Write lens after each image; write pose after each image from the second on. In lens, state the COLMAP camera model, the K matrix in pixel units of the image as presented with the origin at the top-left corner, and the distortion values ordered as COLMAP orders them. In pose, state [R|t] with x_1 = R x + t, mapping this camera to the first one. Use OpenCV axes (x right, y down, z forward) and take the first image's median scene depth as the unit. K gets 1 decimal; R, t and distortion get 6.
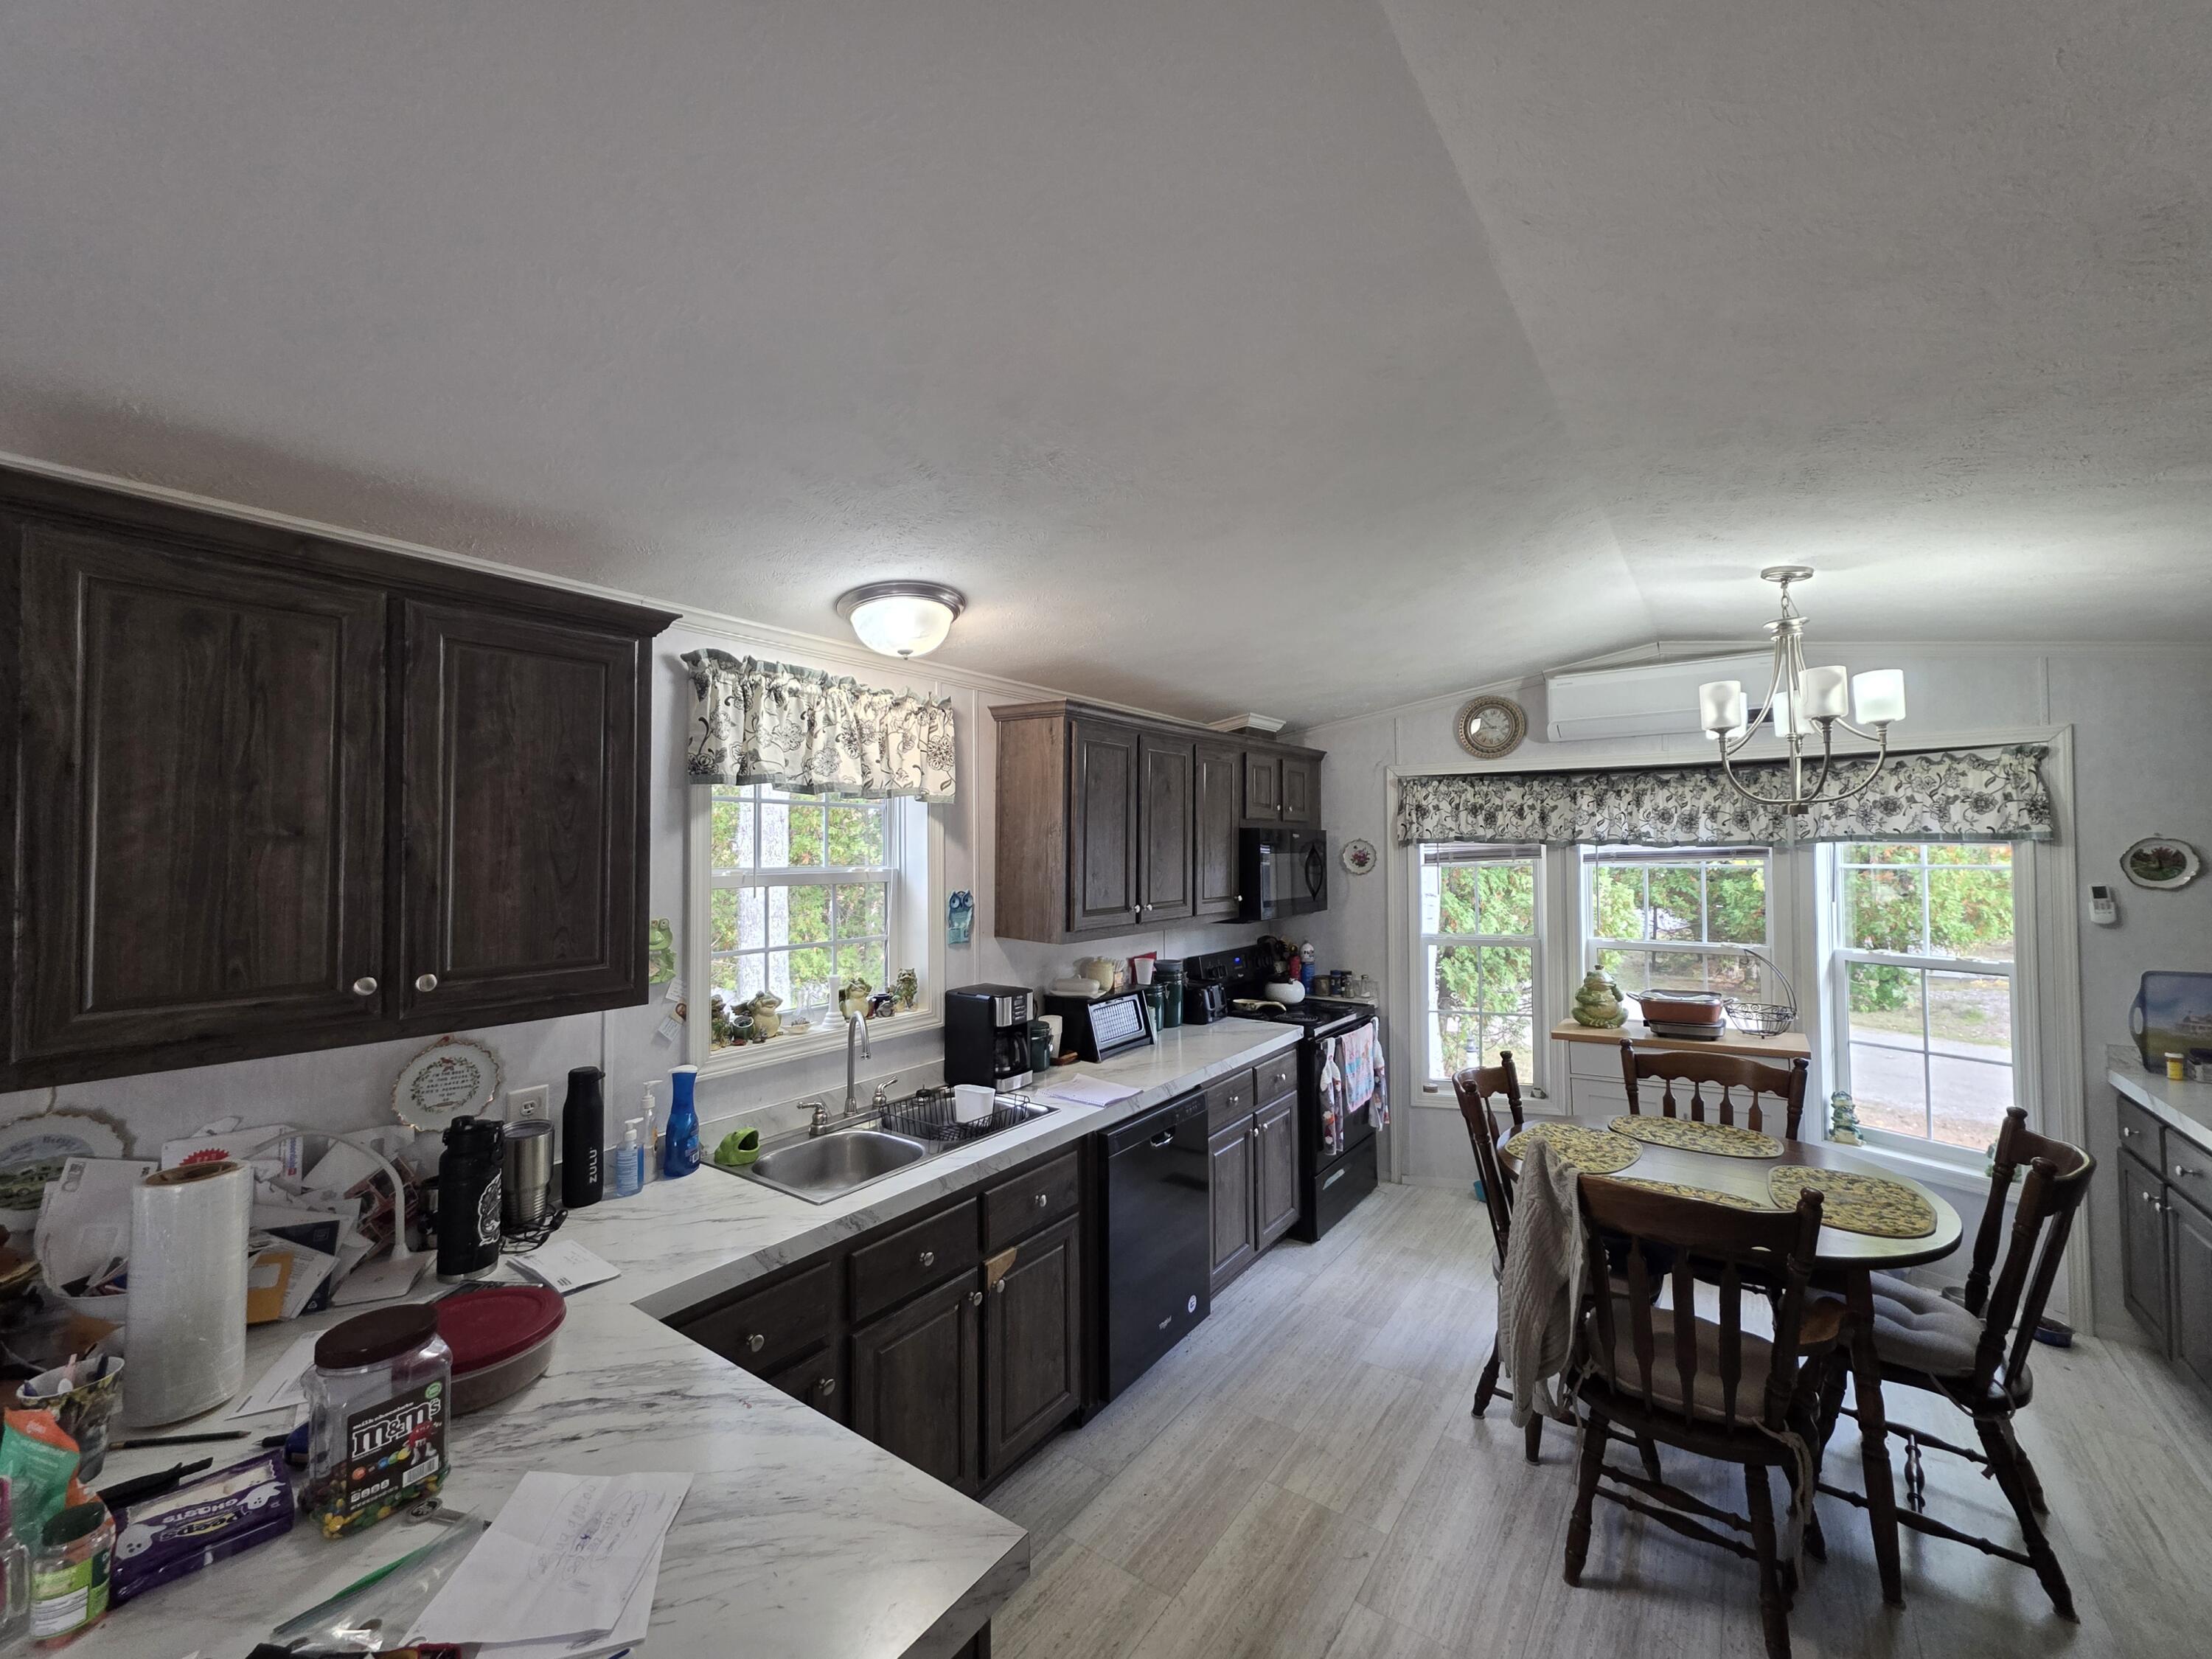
lens RADIAL K [[893.6, 0, 1113.4], [0, 893.6, 826.9], [0, 0, 1]] dist [0.002128, 0.001631]
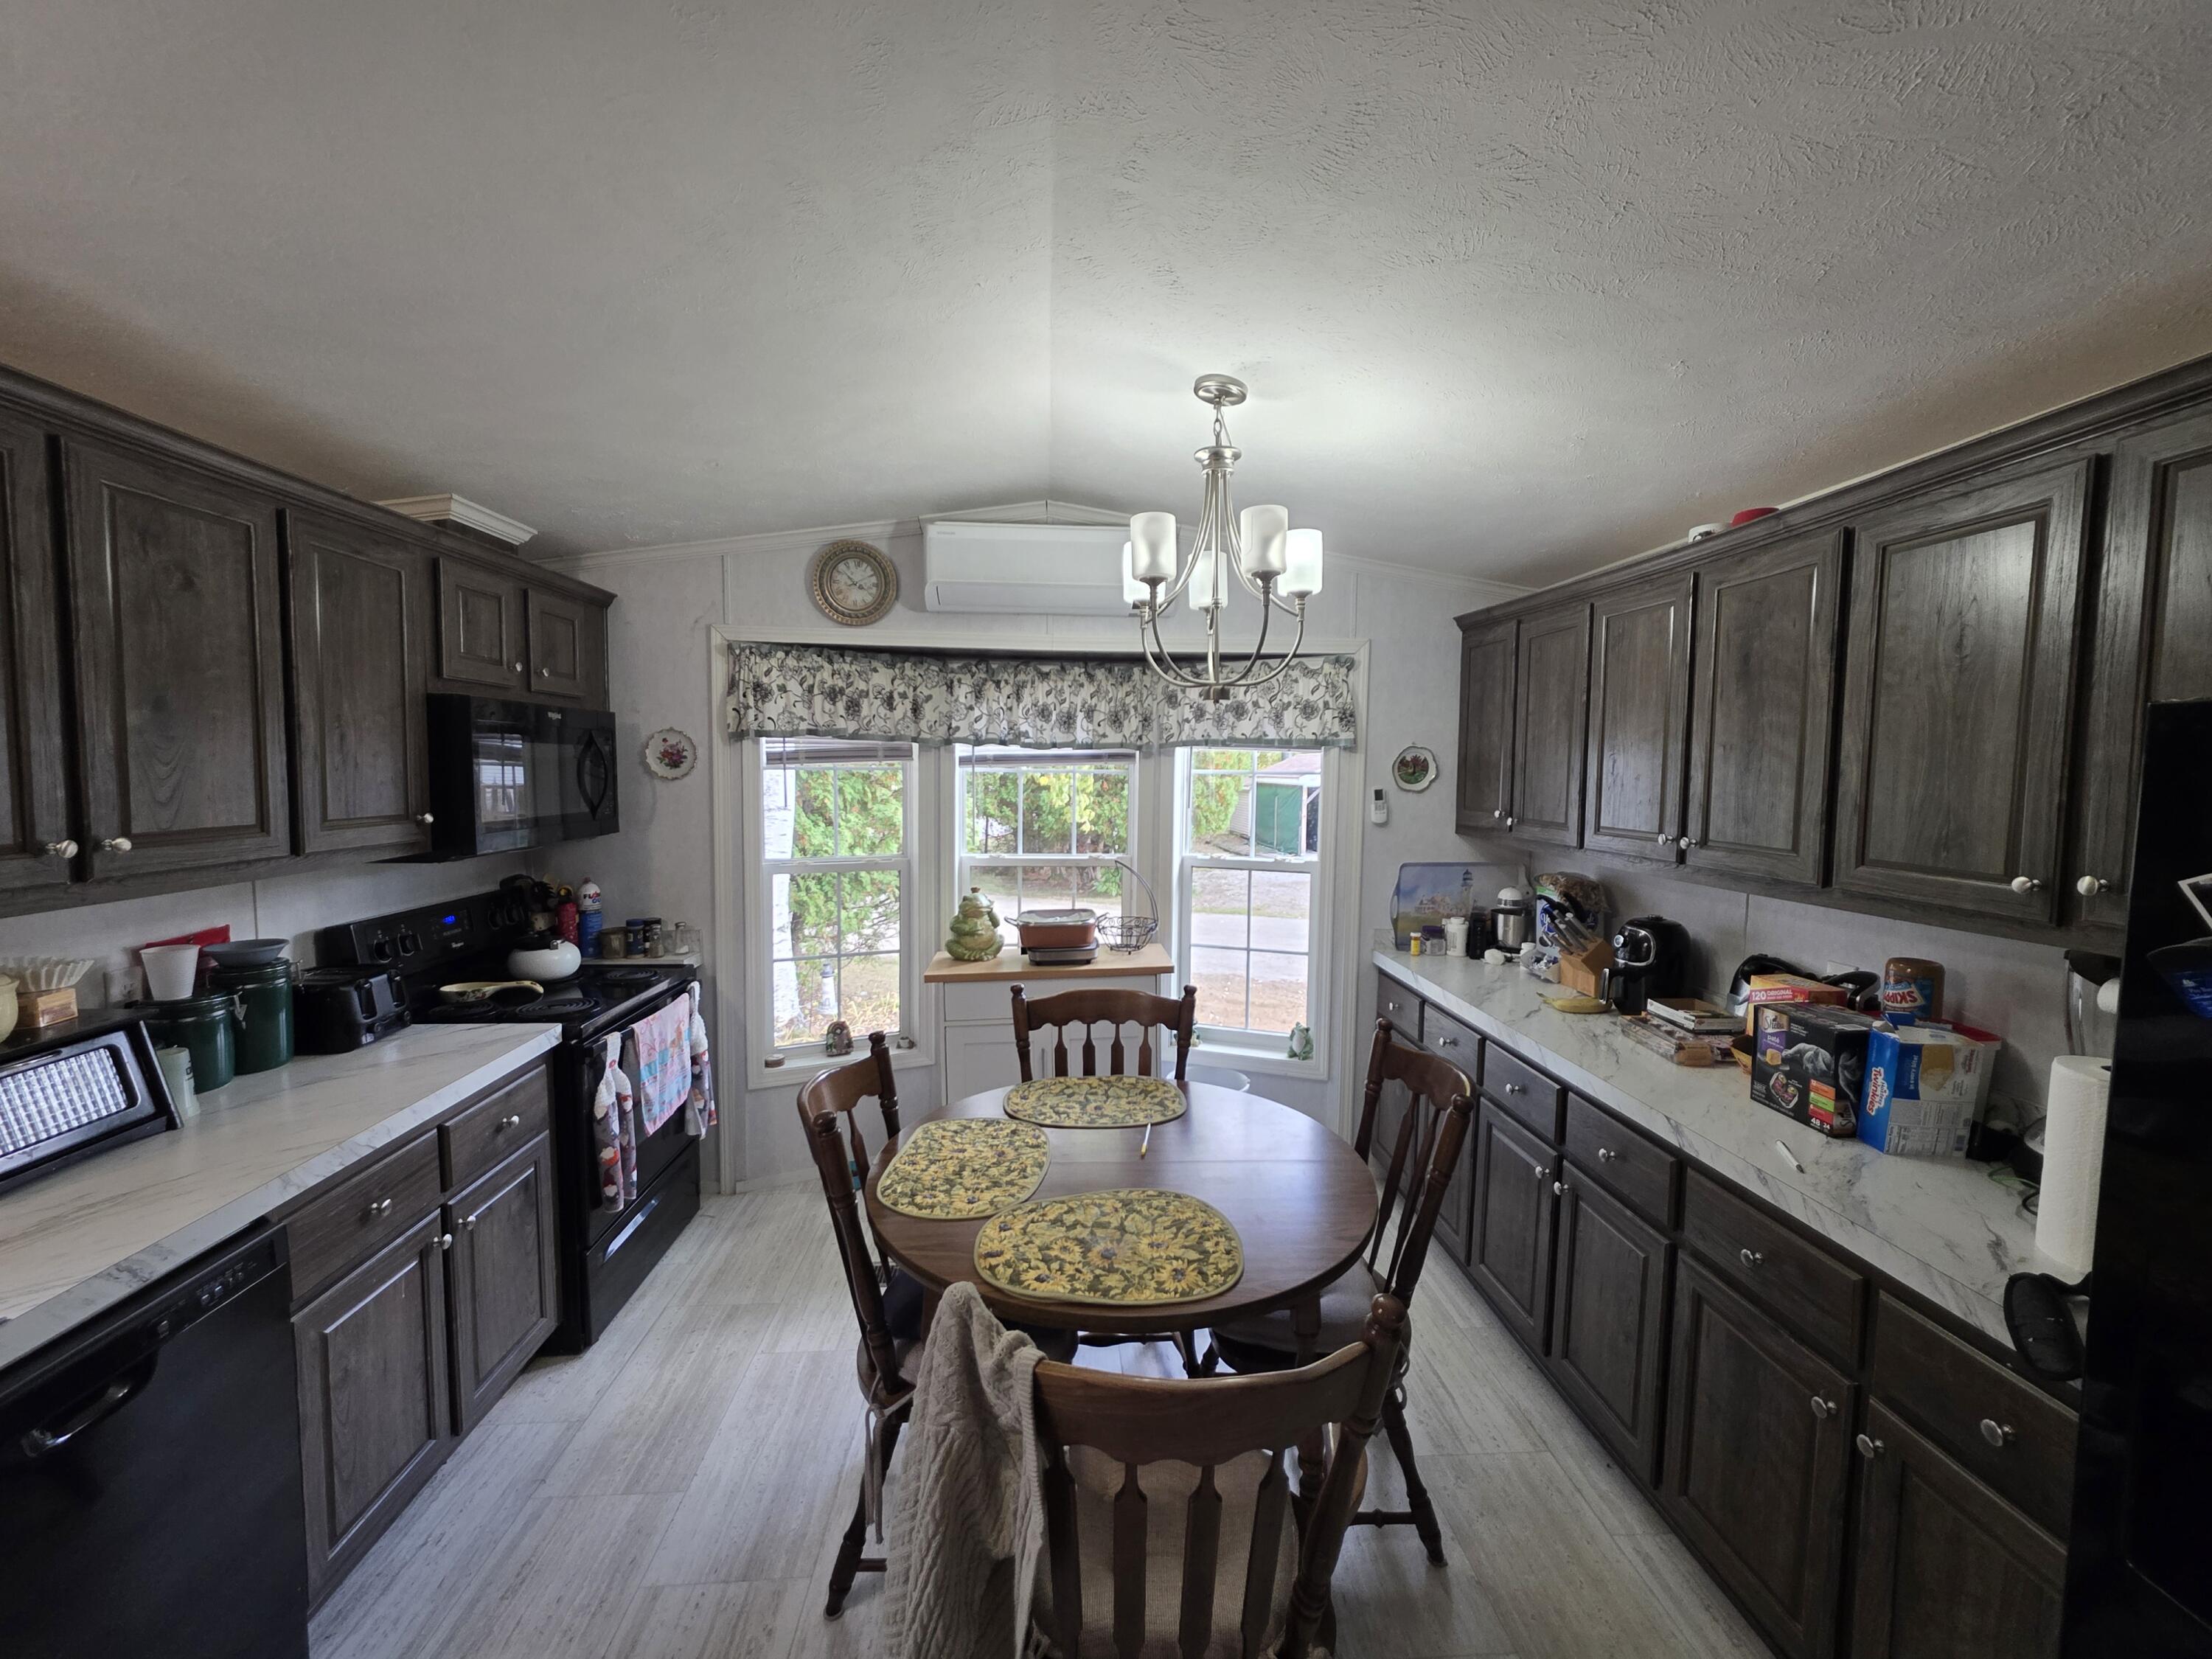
lens RADIAL K [[893.6, 0, 1108.2], [0, 893.6, 830.4], [0, 0, 1]] dist [0.002128, 0.001631]
pose [[0.775753, -0.031346, 0.630257, 0.122196], [-0.031595, 0.995584, 0.088404, 0.025028], [-0.630245, -0.088492, 0.771337, 0.304232]]
